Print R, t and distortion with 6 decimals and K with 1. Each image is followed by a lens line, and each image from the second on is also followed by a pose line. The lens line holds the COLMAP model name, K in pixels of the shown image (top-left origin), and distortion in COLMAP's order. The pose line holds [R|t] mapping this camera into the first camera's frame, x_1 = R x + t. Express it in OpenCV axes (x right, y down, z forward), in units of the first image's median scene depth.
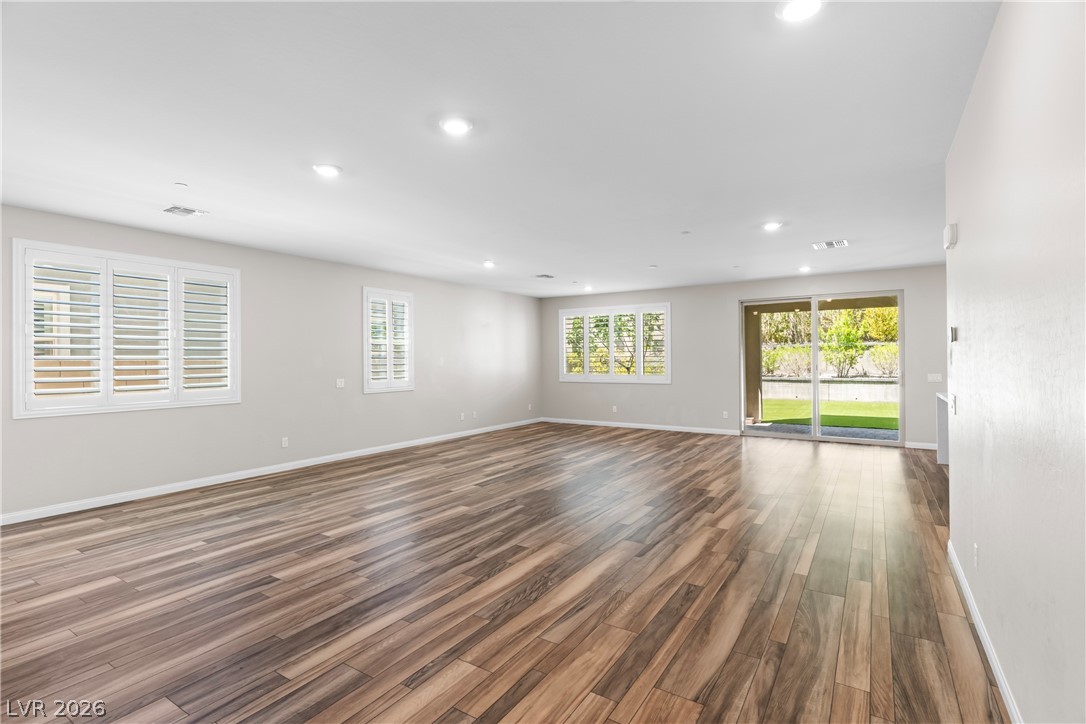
lens RADIAL K [[512.6, 0, 543.8], [0, 512.6, 360.1], [0, 0, 1]] dist [0.000969, 0.001537]
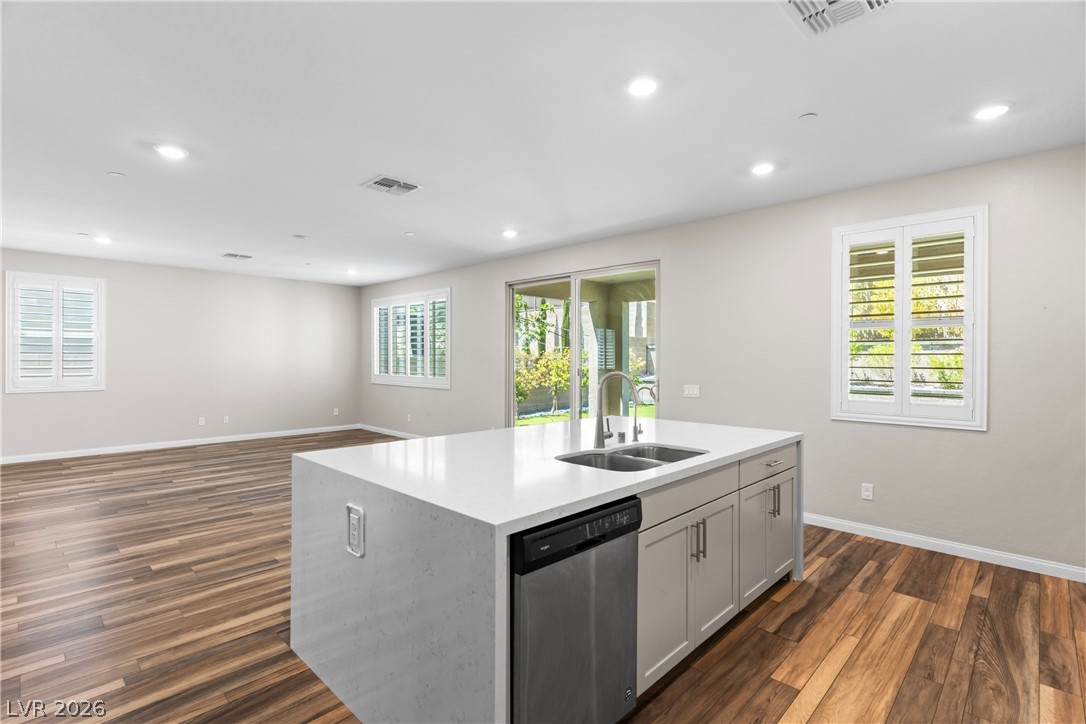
lens RADIAL K [[512.6, 0, 543.8], [0, 512.6, 360.1], [0, 0, 1]] dist [0.000969, 0.001537]
pose [[0.981222, 0.011885, -0.192515, 0.704265], [-0.011346, 0.999928, 0.003901, -0.005276], [0.192547, -0.001644, 0.981286, 0.311489]]
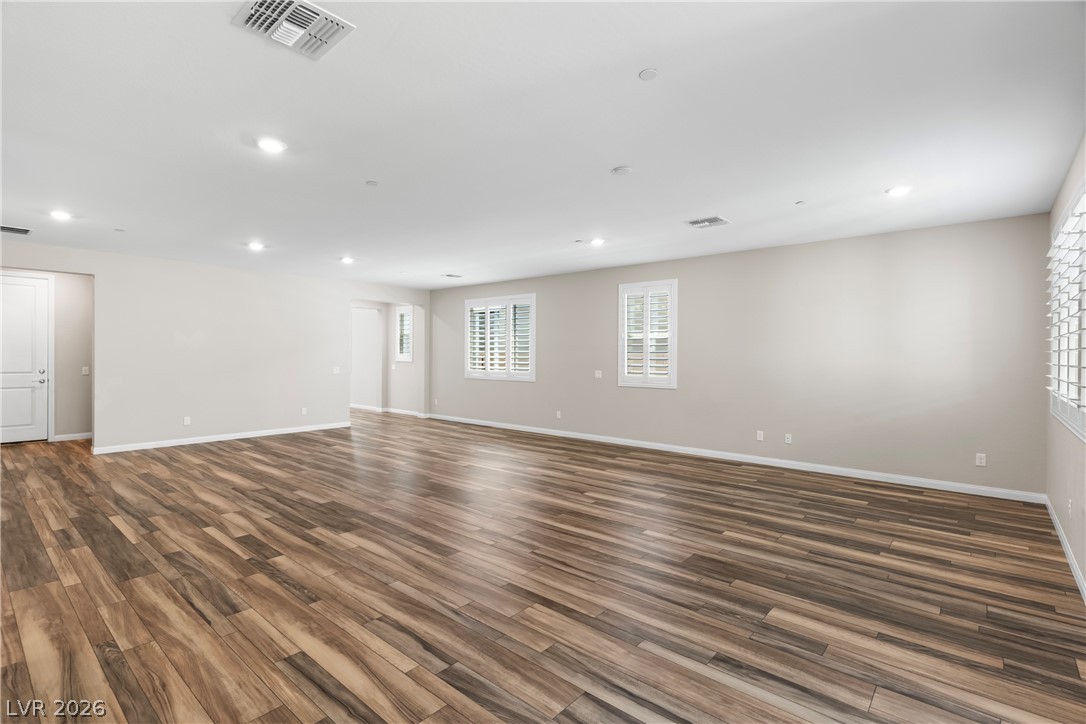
lens RADIAL K [[512.6, 0, 543.8], [0, 512.6, 360.1], [0, 0, 1]] dist [0.000969, 0.001537]
pose [[-0.134204, 0.016549, -0.990816, 0.706539], [-0.006994, 0.999820, 0.017646, -0.005726], [0.990929, 0.009298, -0.134064, 0.970636]]
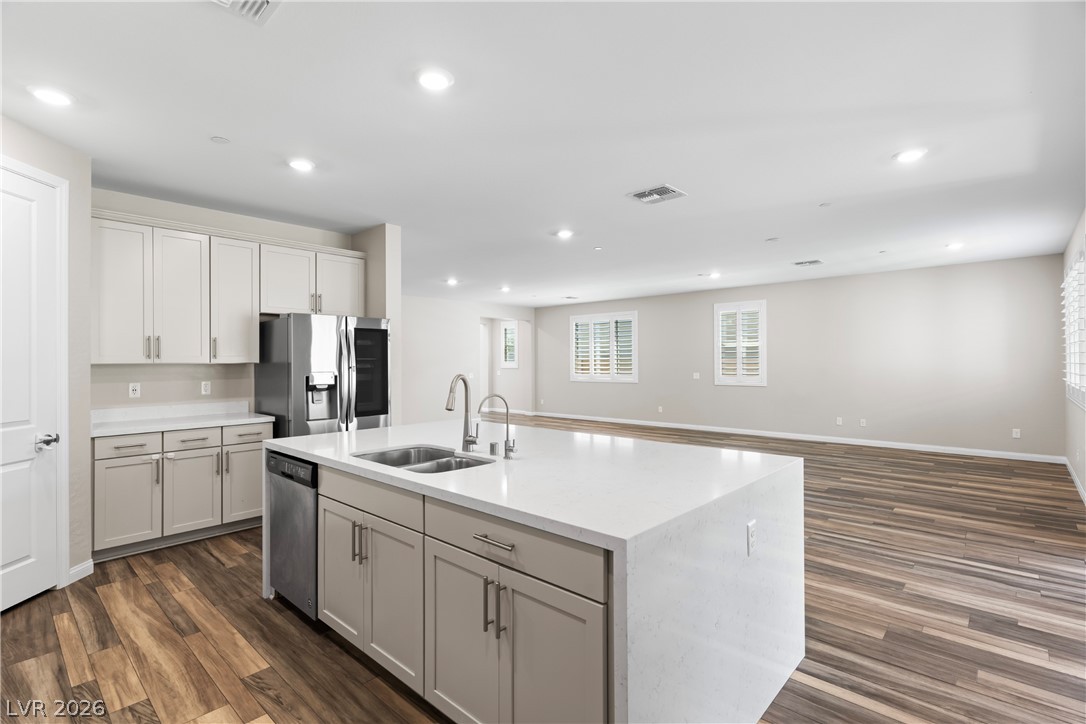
lens RADIAL K [[512.6, 0, 543.8], [0, 512.6, 360.1], [0, 0, 1]] dist [0.000969, 0.001537]
pose [[-0.163897, 0.005169, -0.986464, 1.006932], [0.005841, 0.999974, 0.004269, -0.007133], [0.986460, -0.005062, -0.163923, 0.767903]]
